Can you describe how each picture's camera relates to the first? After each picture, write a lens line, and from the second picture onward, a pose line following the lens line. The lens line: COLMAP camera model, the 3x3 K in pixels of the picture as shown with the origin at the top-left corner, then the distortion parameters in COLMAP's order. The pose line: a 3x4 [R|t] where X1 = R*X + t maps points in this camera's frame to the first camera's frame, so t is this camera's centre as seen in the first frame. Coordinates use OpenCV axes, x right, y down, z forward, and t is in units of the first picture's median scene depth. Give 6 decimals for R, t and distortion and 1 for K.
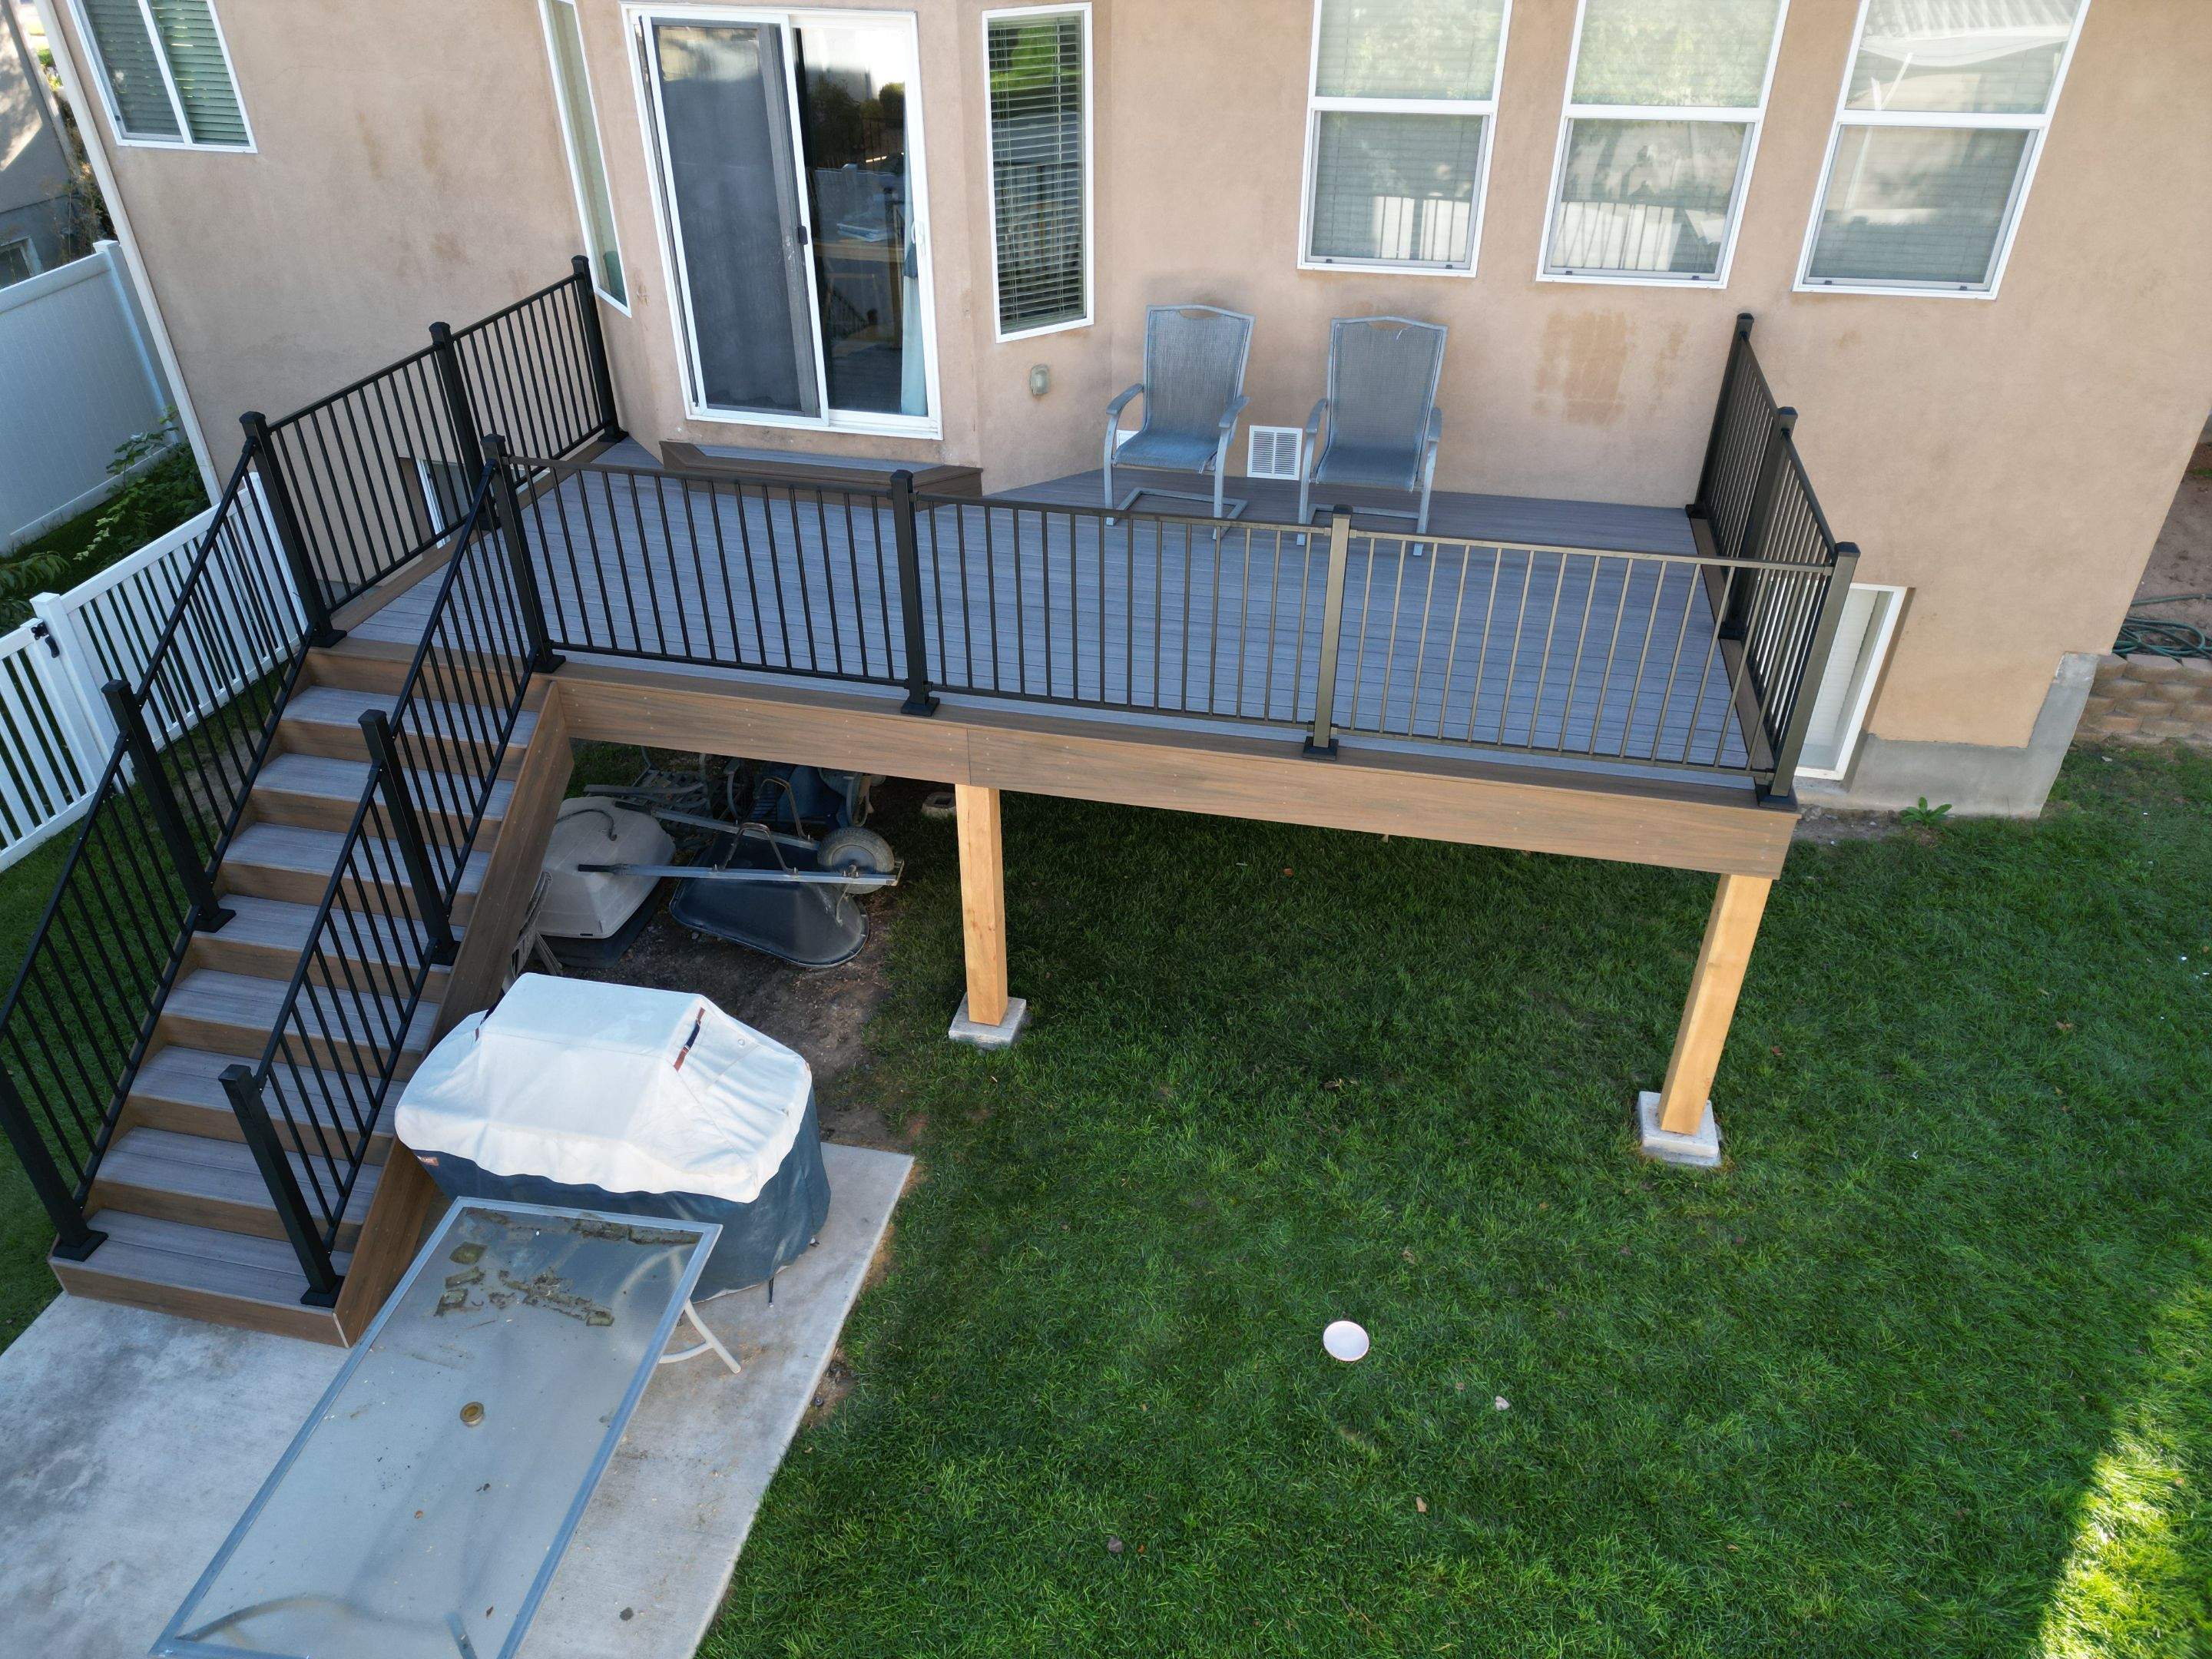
lens RADIAL K [[1537.3, 0, 1107.9], [0, 1537.3, 826.5], [0, 0, 1]] dist [0.071034, -0.061908]
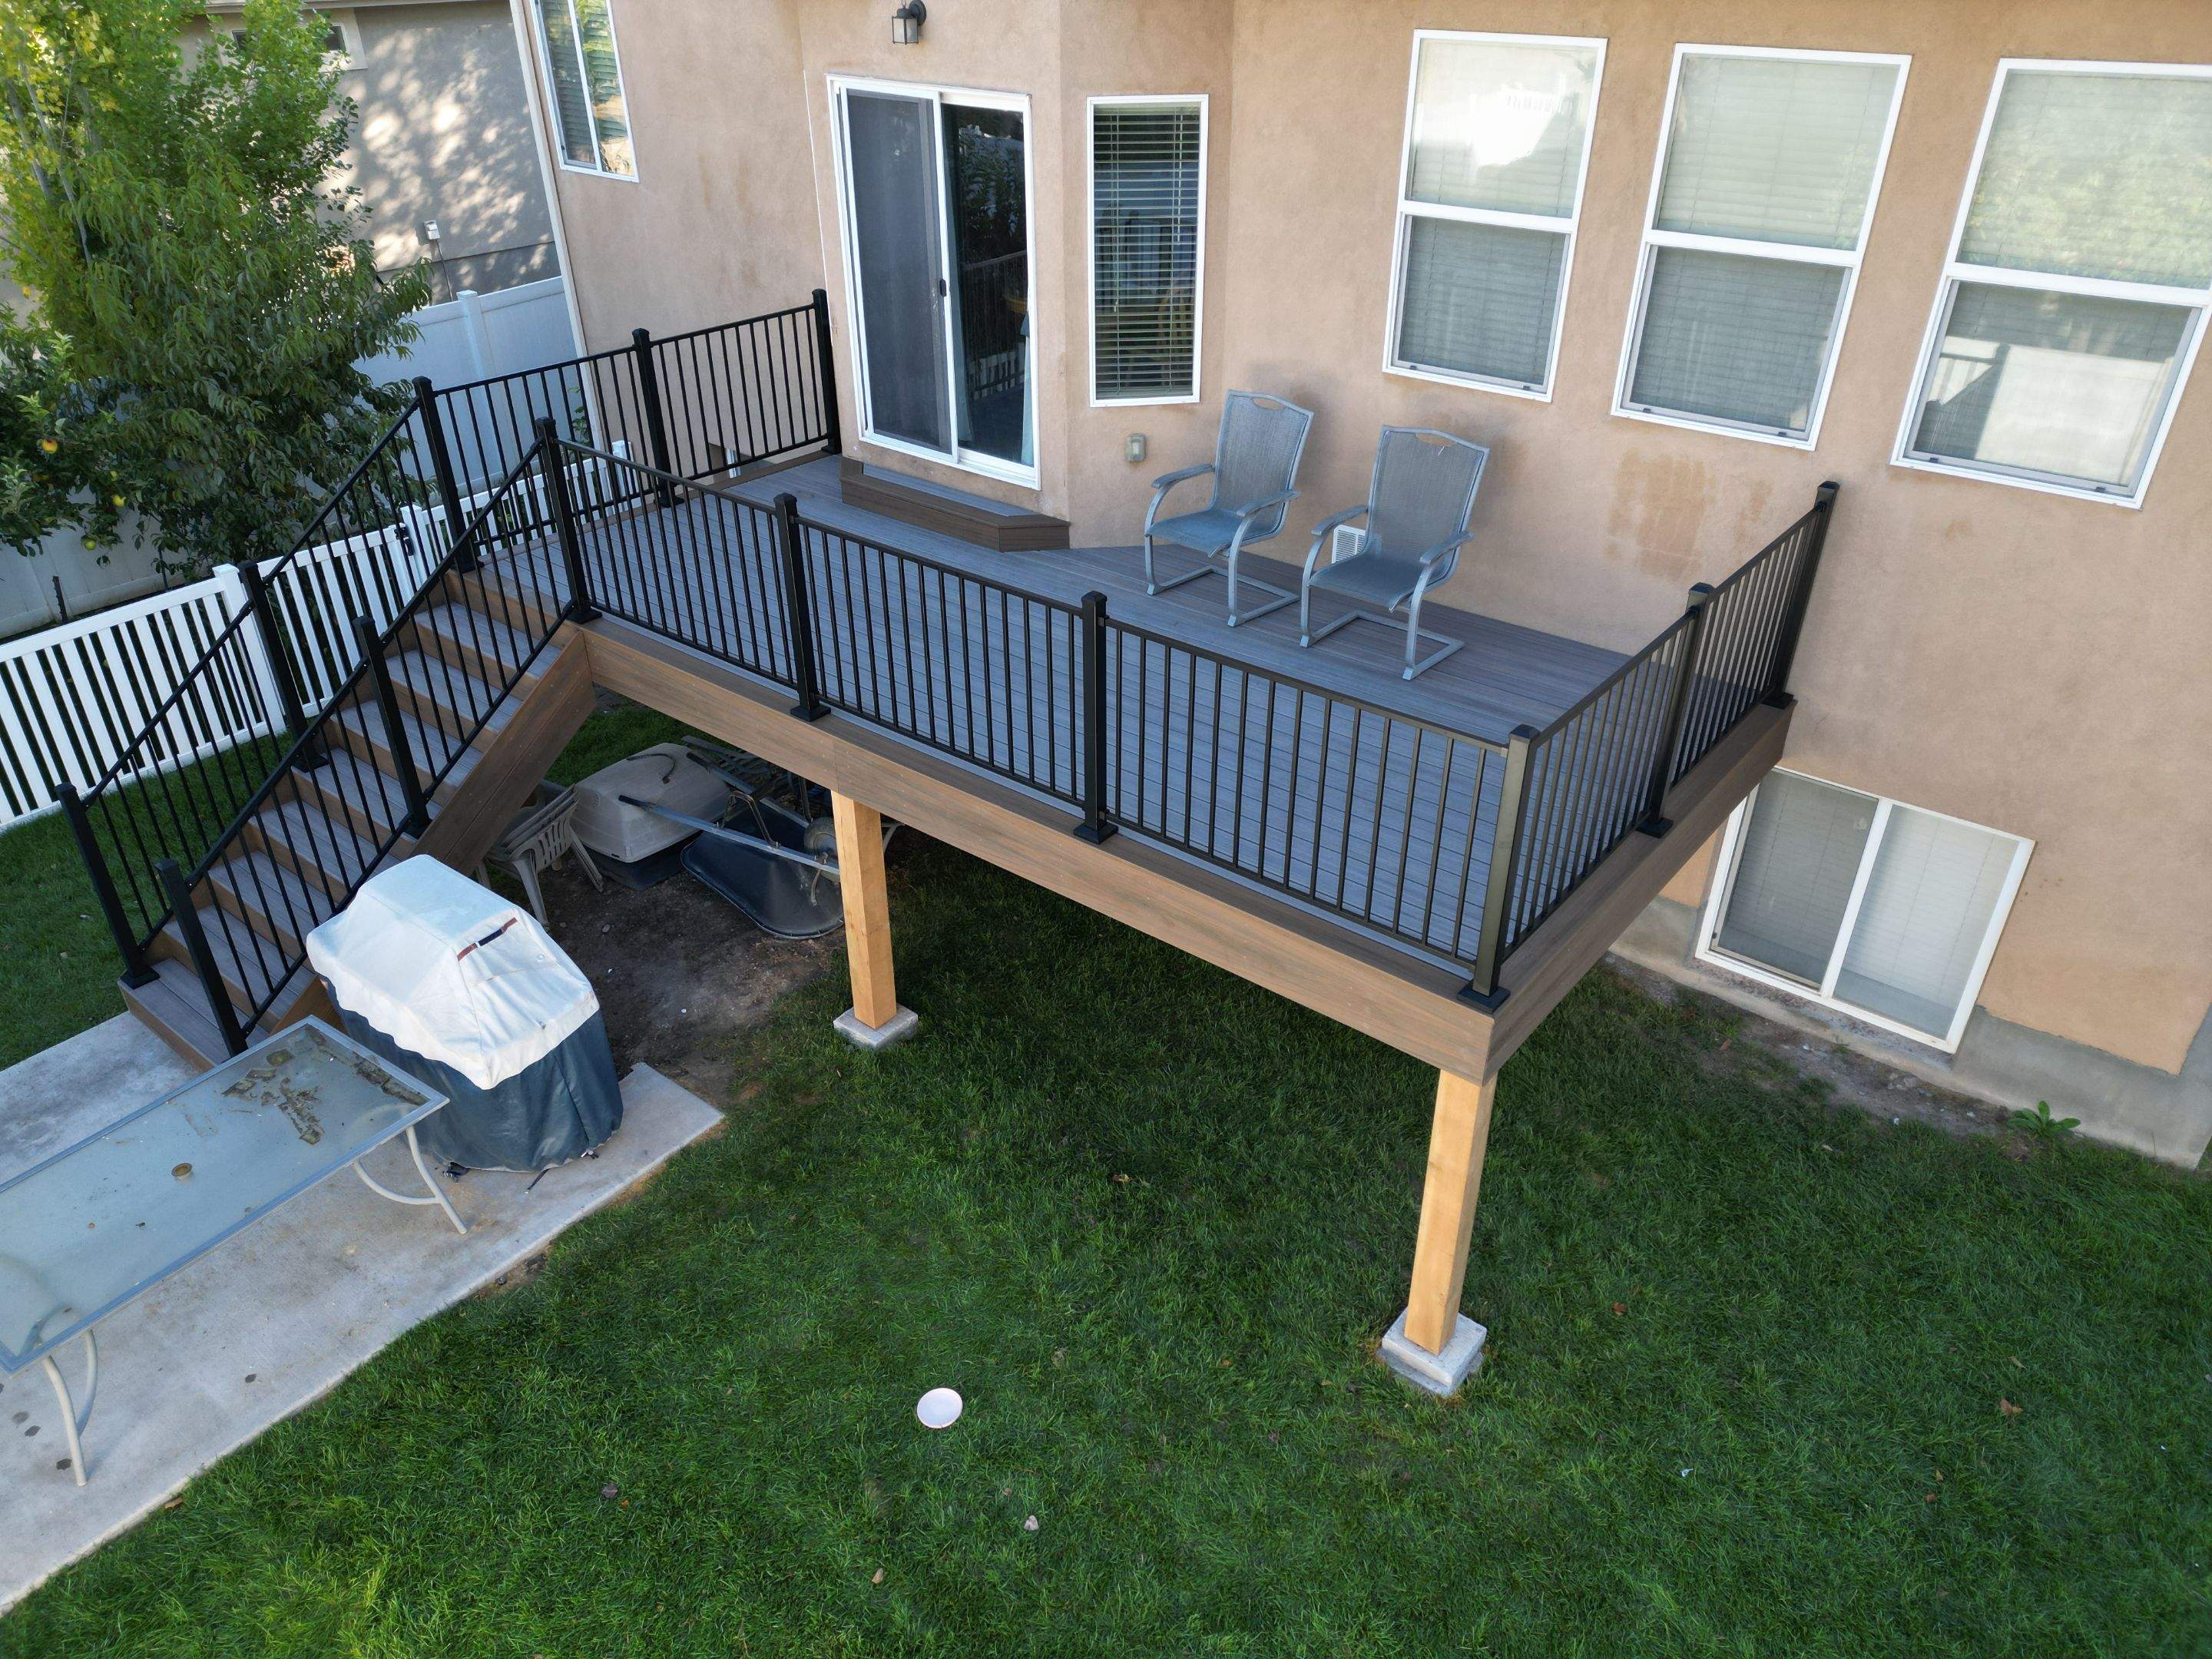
lens RADIAL K [[1537.3, 0, 1107.9], [0, 1537.3, 826.5], [0, 0, 1]] dist [0.071034, -0.061908]
pose [[0.895290, 0.230952, -0.380943, 0.429365], [-0.246511, 0.969105, 0.008185, -0.051791], [0.371064, 0.086578, 0.924562, 0.066511]]
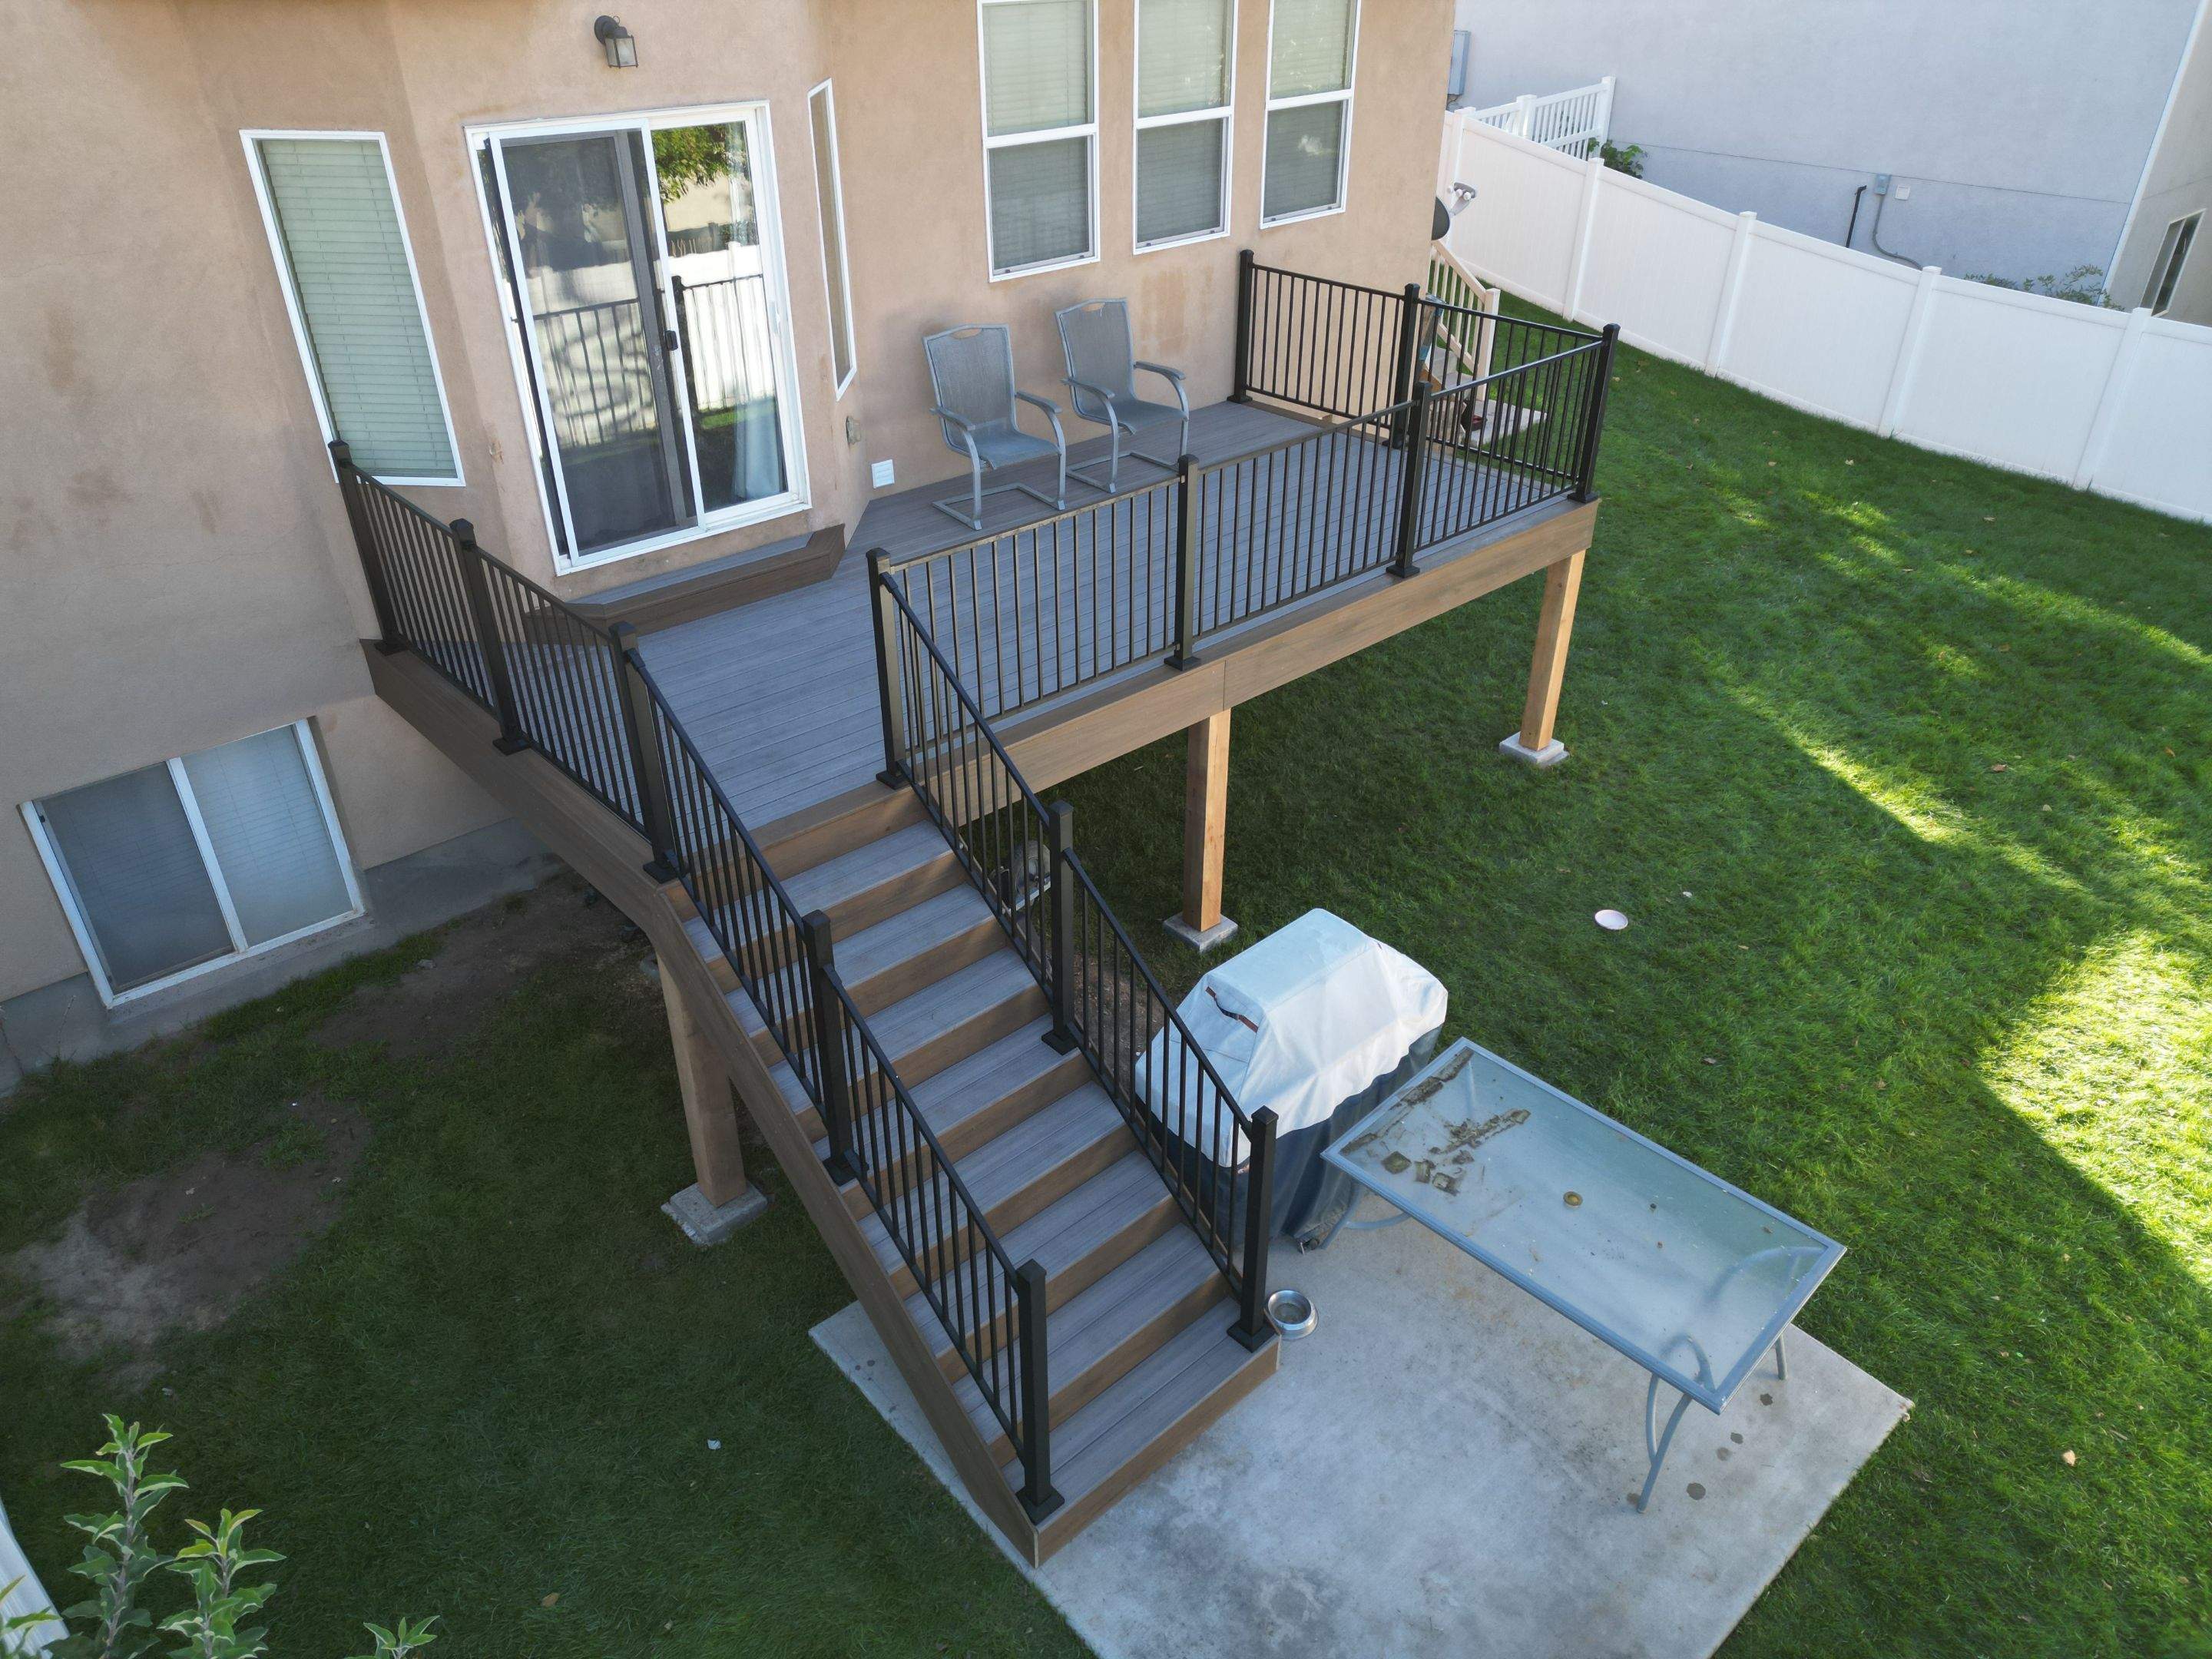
lens RADIAL K [[1537.3, 0, 1107.9], [0, 1537.3, 826.5], [0, 0, 1]] dist [0.071034, -0.061908]
pose [[0.581173, -0.426581, 0.693013, -0.869715], [0.452093, 0.877337, 0.160908, -0.155243], [-0.676646, 0.219791, 0.702739, 0.215491]]
